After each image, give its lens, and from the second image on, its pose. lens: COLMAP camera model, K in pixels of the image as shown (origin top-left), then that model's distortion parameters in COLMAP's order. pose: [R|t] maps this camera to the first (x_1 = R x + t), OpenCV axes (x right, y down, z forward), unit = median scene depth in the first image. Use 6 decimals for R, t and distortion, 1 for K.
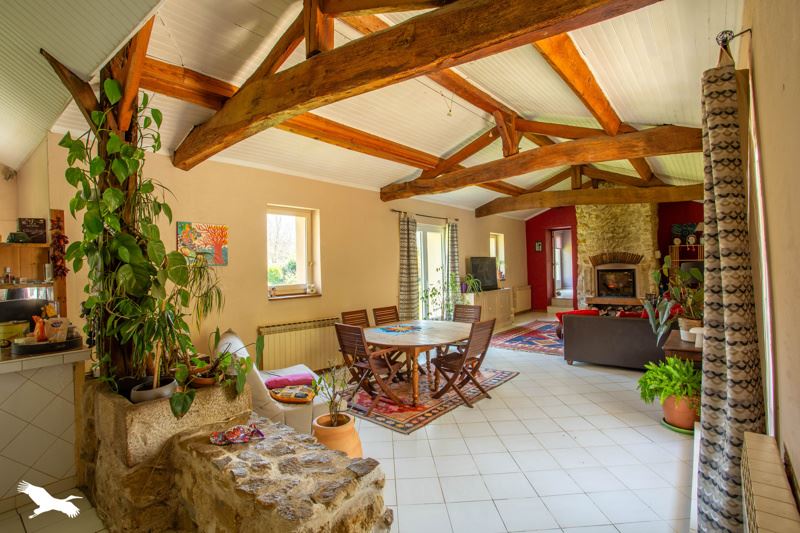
lens RADIAL K [[393.6, 0, 395.2], [0, 393.6, 261.8], [0, 0, 1]] dist [-0.056837, 0.021424]
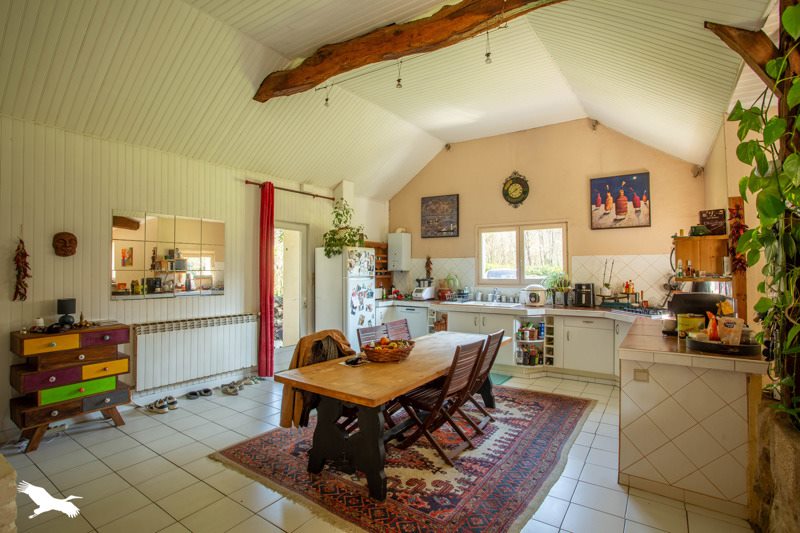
lens RADIAL K [[393.6, 0, 395.2], [0, 393.6, 261.8], [0, 0, 1]] dist [-0.056837, 0.021424]
pose [[0.084501, 0.007011, -0.996399, -0.072229], [0.009571, 0.999923, 0.007848, 0.003330], [0.996377, -0.010200, 0.084427, 0.155346]]
